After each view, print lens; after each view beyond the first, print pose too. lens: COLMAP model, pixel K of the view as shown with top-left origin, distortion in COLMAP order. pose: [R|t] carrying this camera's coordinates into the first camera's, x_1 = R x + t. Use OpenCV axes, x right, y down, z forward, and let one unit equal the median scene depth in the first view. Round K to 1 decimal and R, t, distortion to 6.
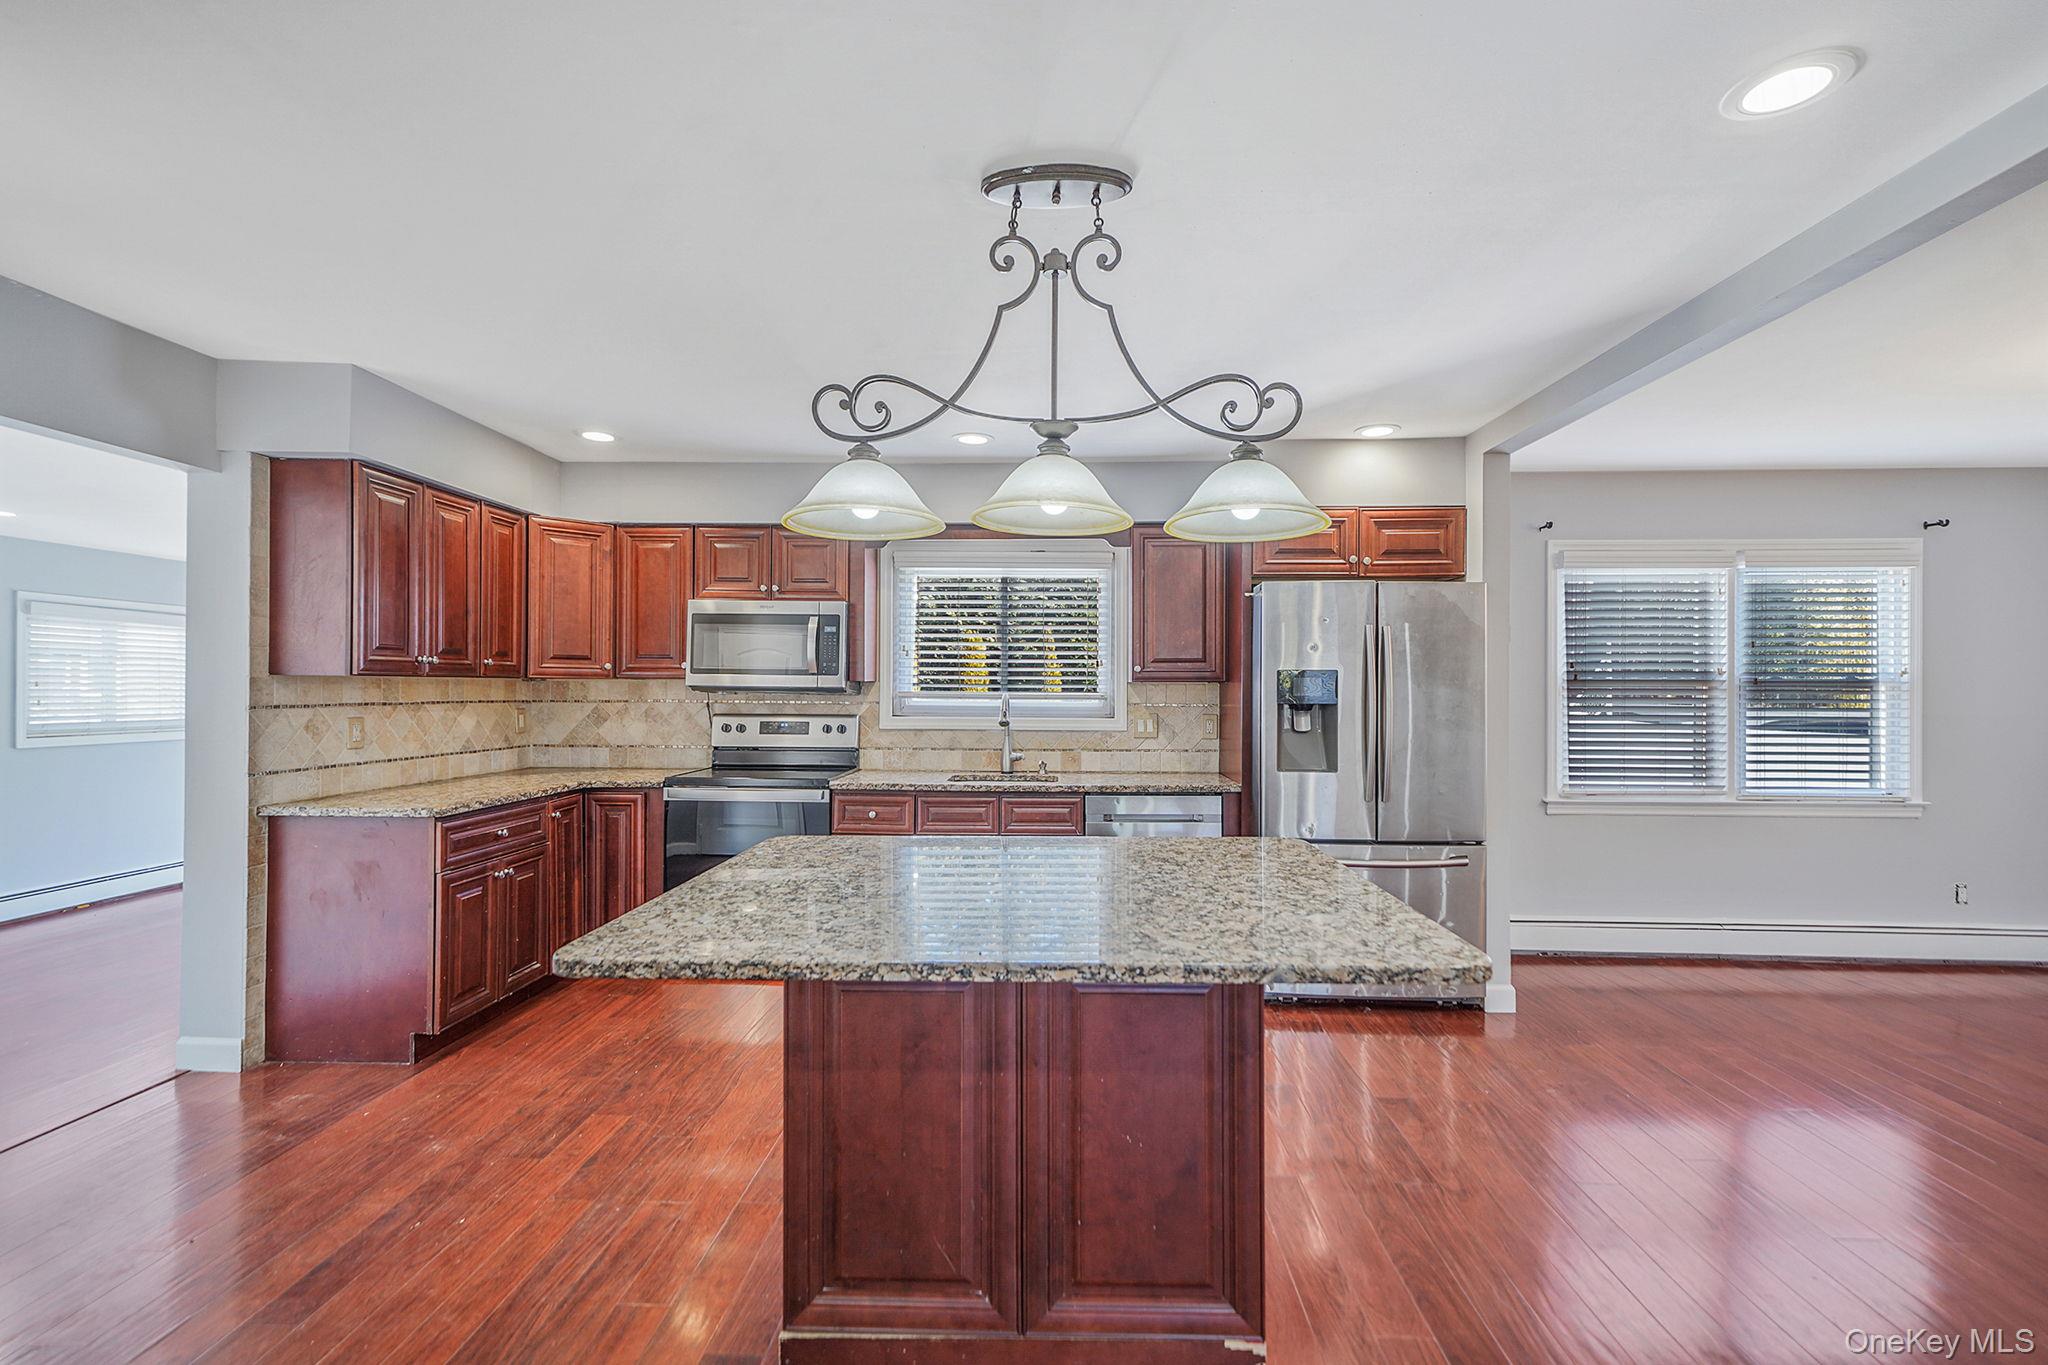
lens RADIAL K [[921.5, 0, 1035.2], [0, 921.5, 686.3], [0, 0, 1]] dist [-0.000147, 0.000069]
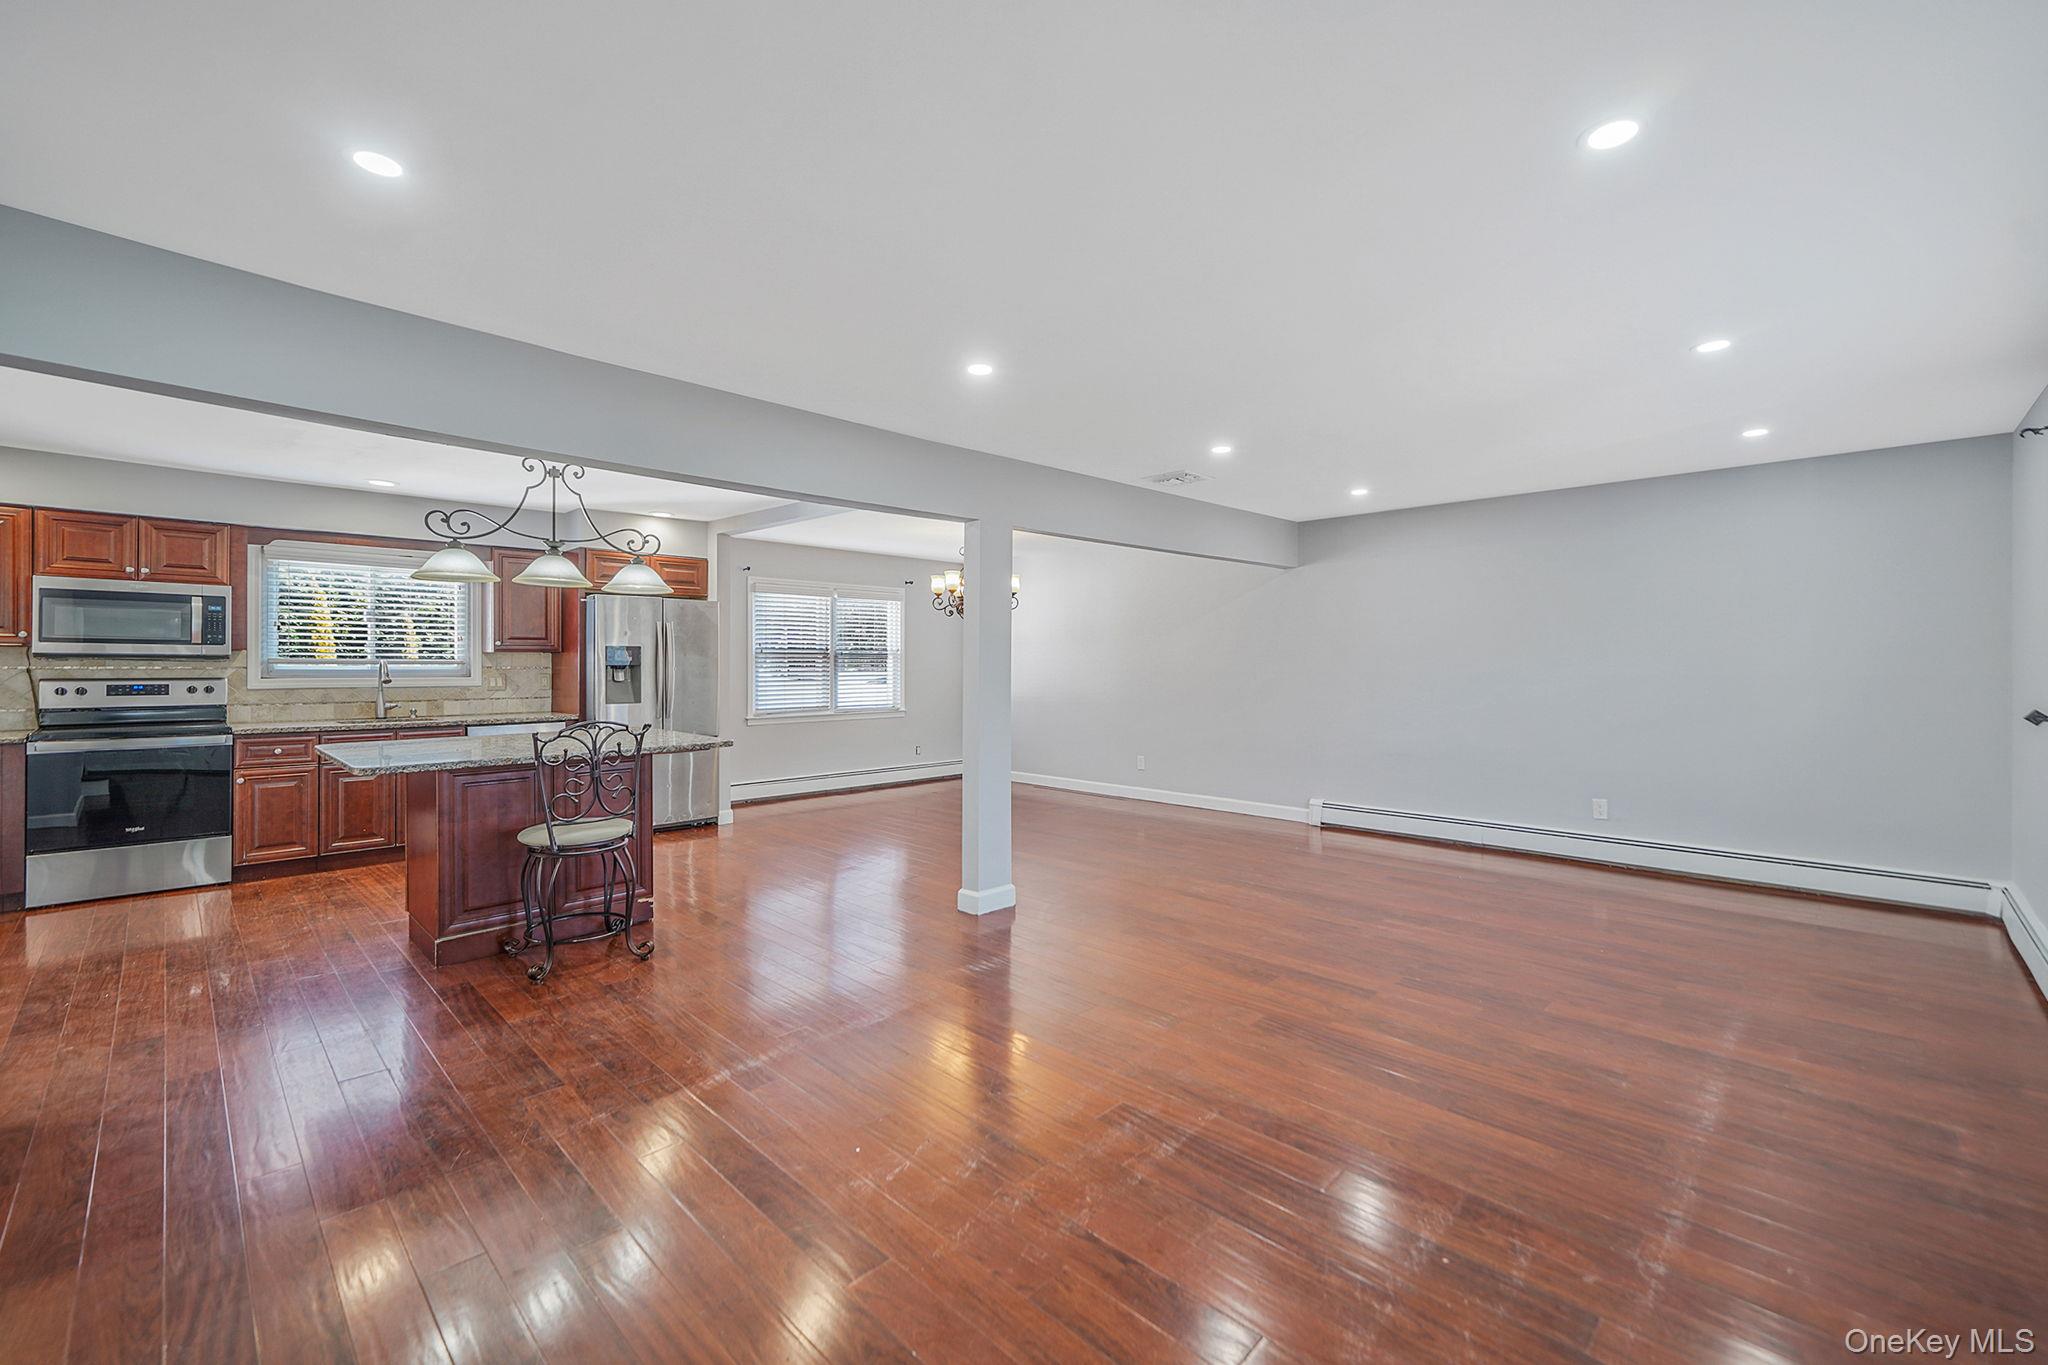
lens RADIAL K [[858.7, 0, 1029.4], [0, 858.7, 656.2], [0, 0, 1]] dist [-0.000807, -0.000040]
pose [[0.677933, 0.002912, 0.735118, -0.328382], [-0.002067, 0.999996, -0.002056, 0.002961], [-0.735121, -0.000126, 0.677936, -0.586313]]
